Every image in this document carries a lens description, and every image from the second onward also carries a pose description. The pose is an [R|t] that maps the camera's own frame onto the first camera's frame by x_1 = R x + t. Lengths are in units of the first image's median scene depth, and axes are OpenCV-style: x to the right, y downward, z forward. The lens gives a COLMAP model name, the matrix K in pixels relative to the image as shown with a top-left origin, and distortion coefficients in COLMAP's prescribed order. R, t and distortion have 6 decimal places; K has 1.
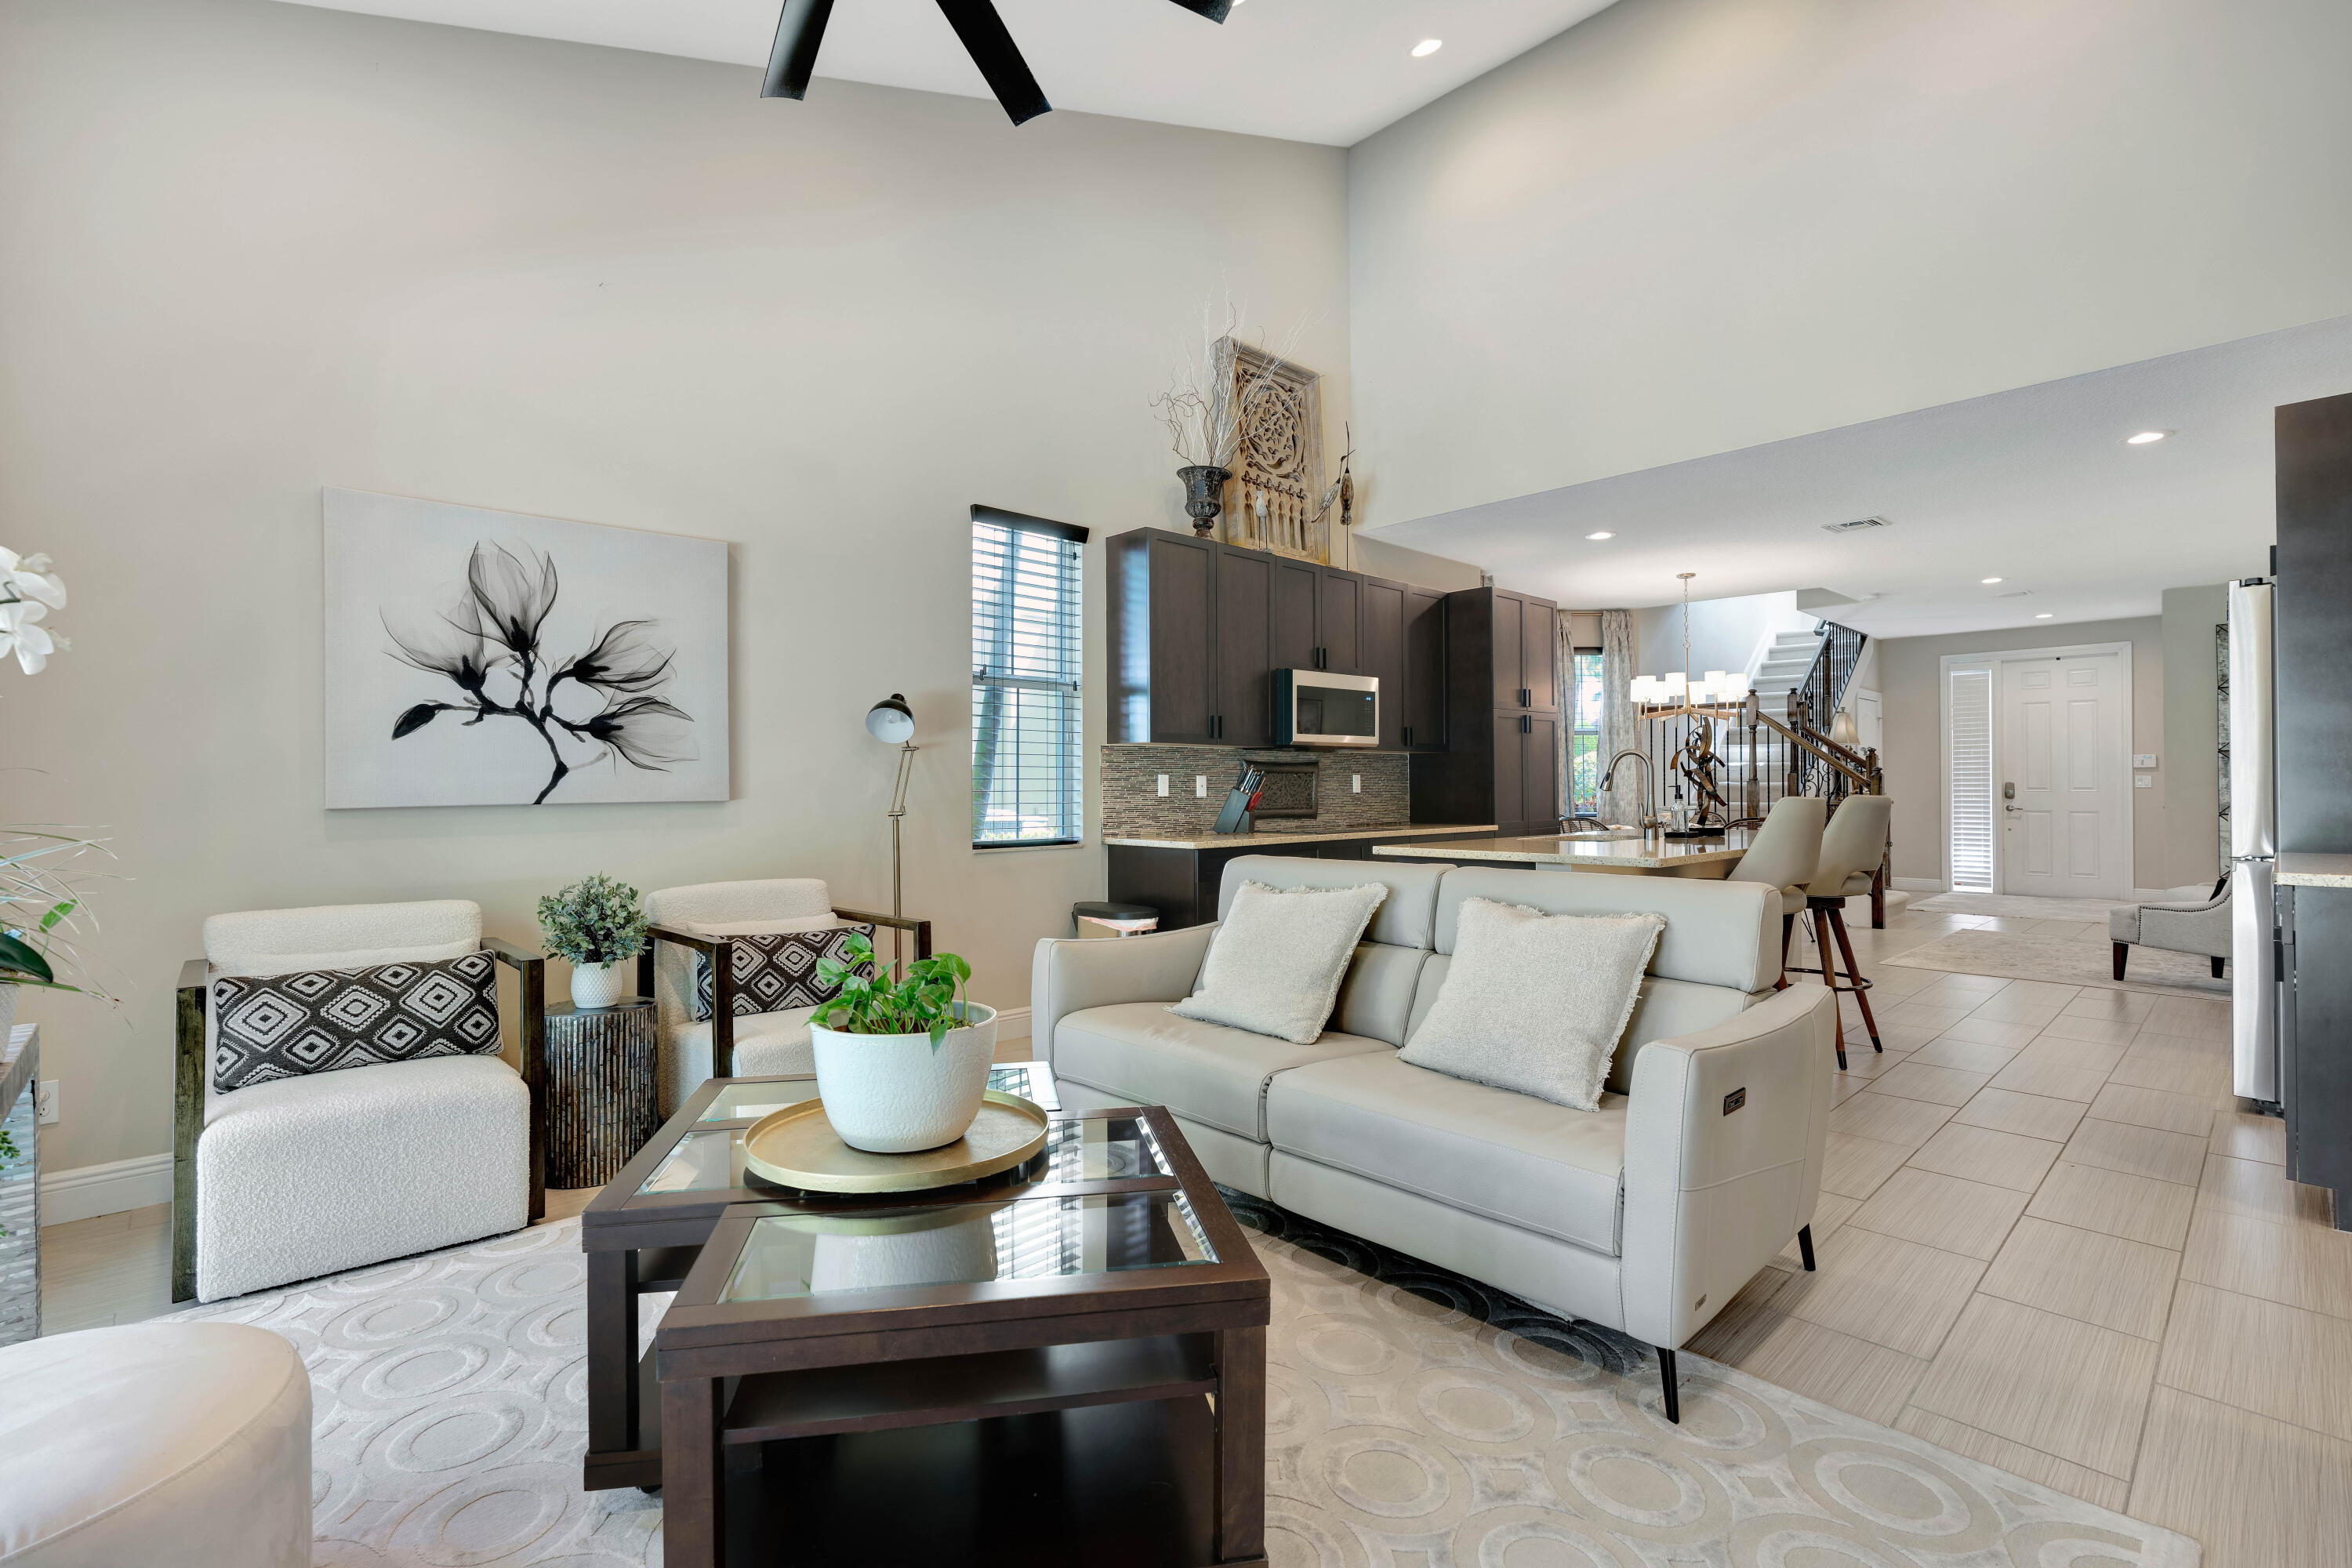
lens RADIAL K [[1058.0, 0, 1166.1], [0, 1058.0, 775.4], [0, 0, 1]] dist [-0.014408, 0.008875]
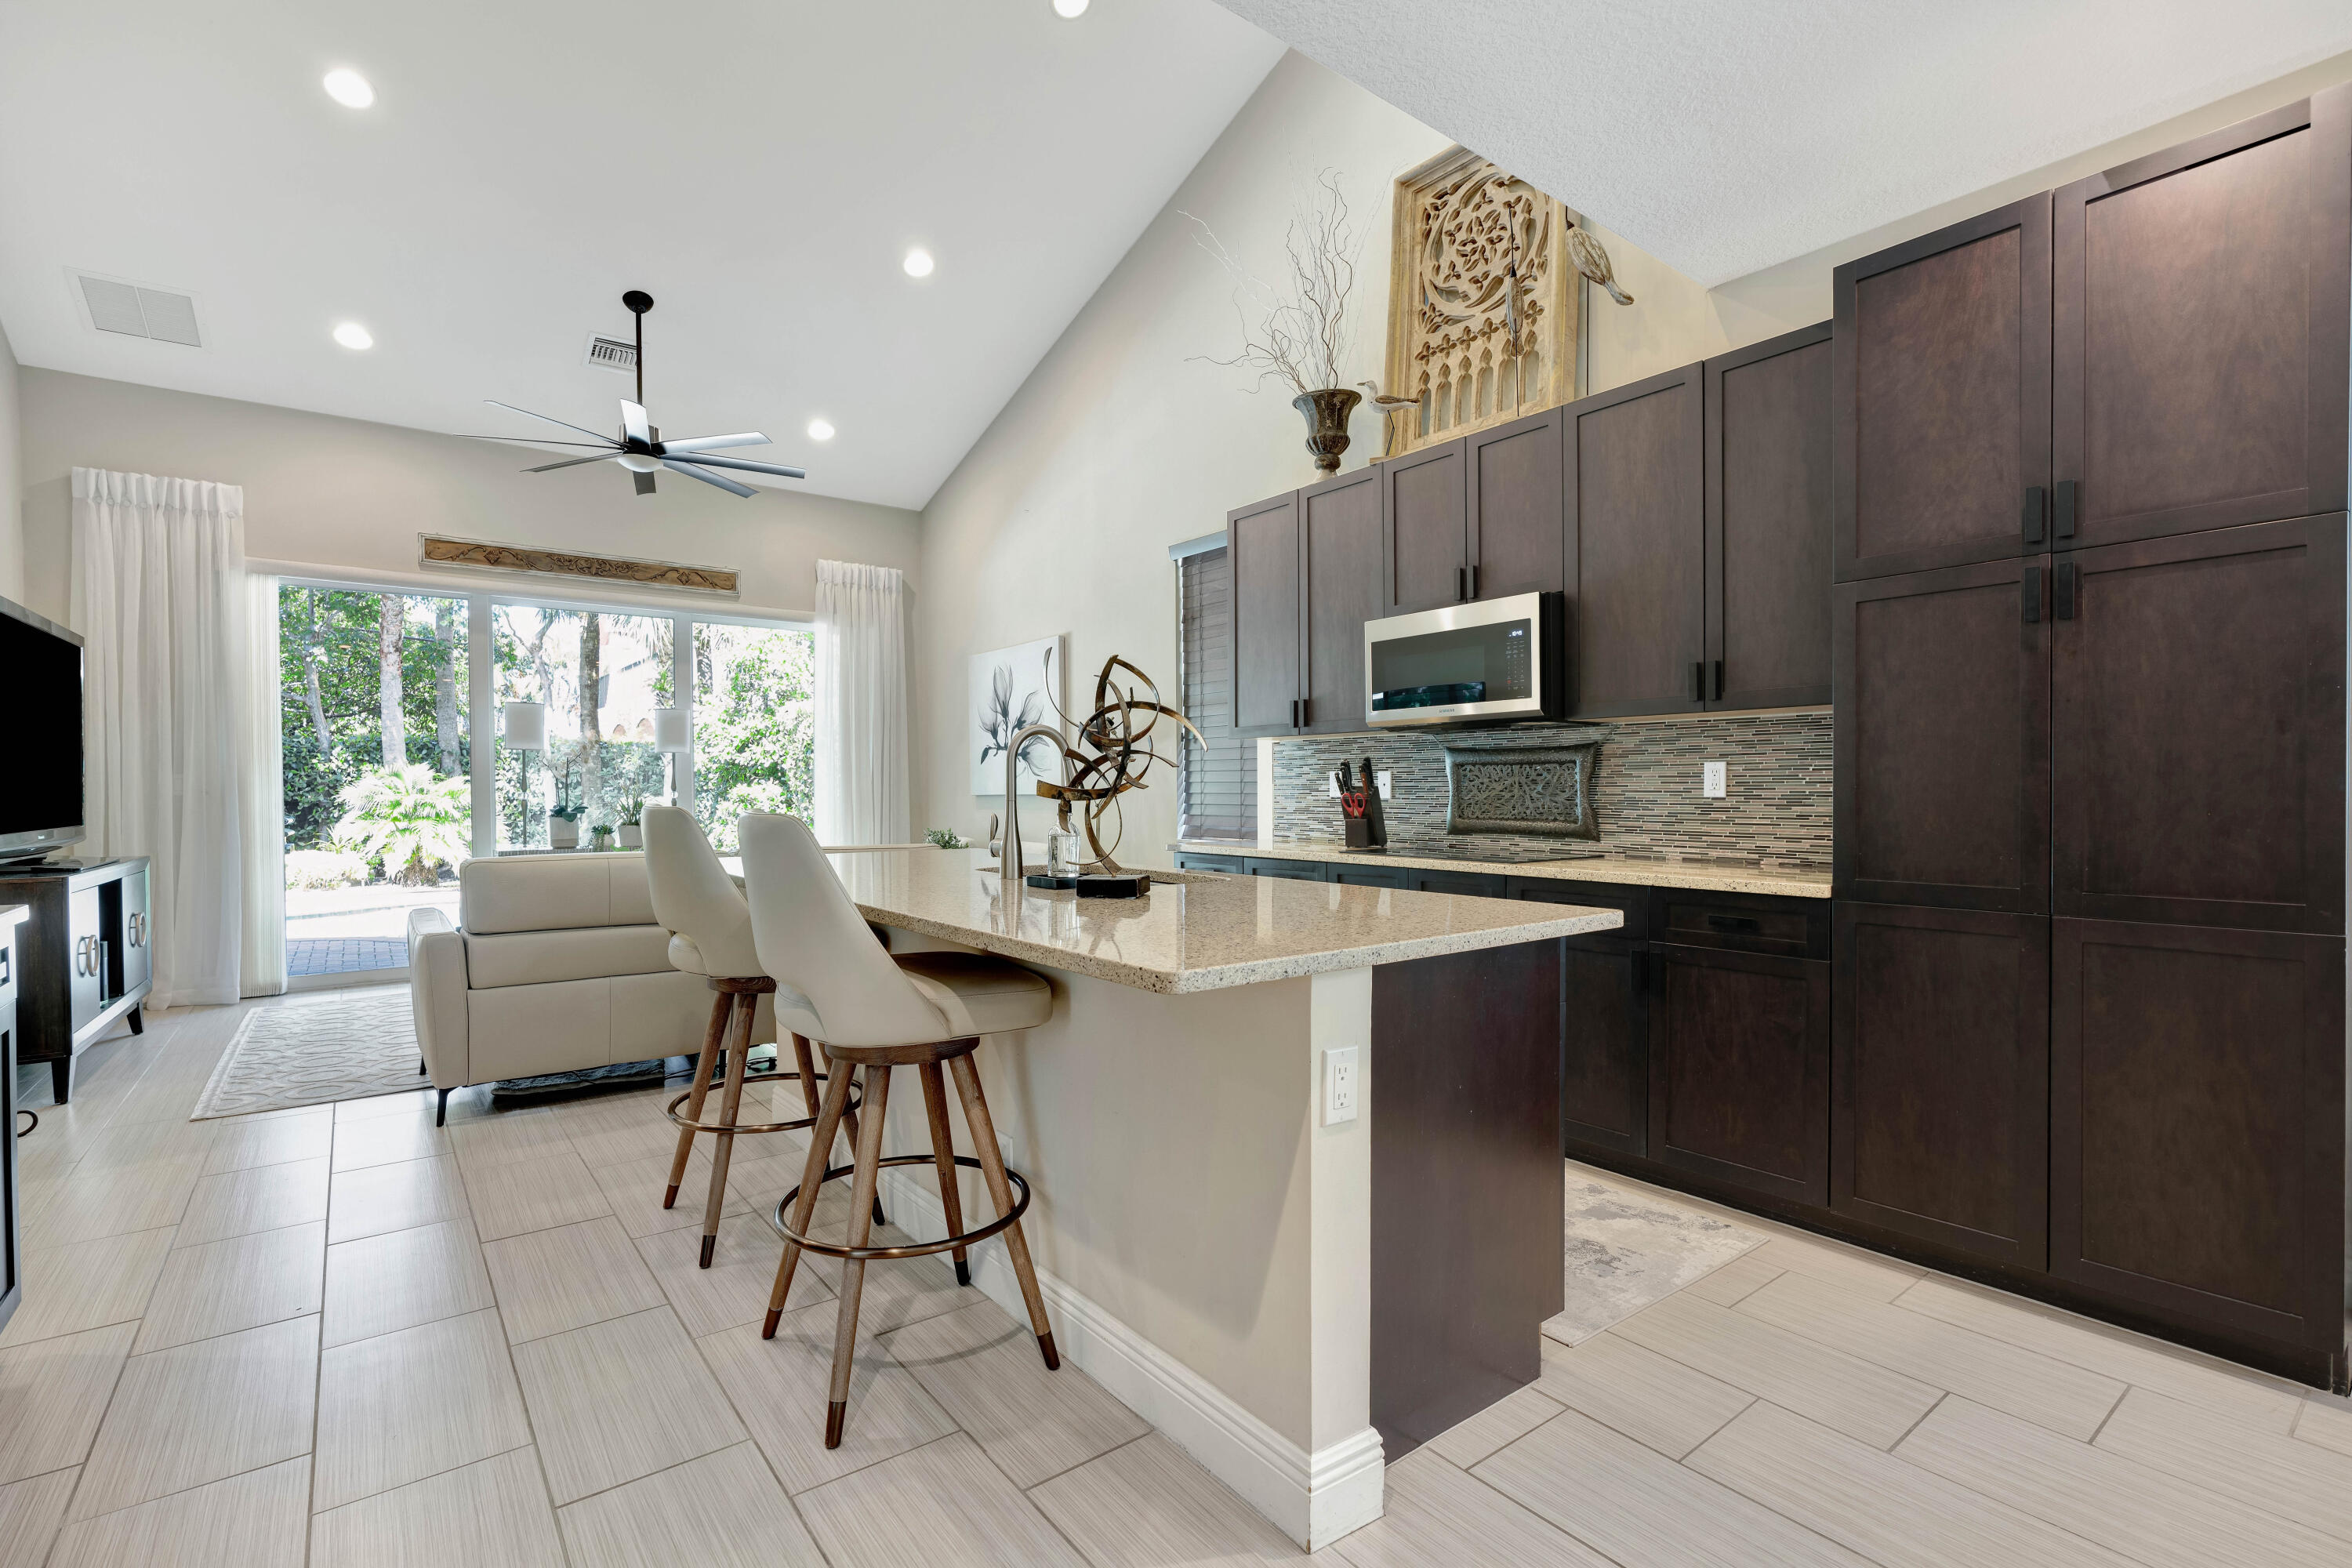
lens RADIAL K [[1064.4, 0, 1163.4], [0, 1064.4, 801.1], [0, 0, 1]] dist [-0.004646, 0.000513]
pose [[-0.099250, 0.018167, -0.994897, 0.803341], [0.015013, 0.999747, 0.016758, 0.006453], [0.994949, -0.013273, -0.099498, 0.881090]]
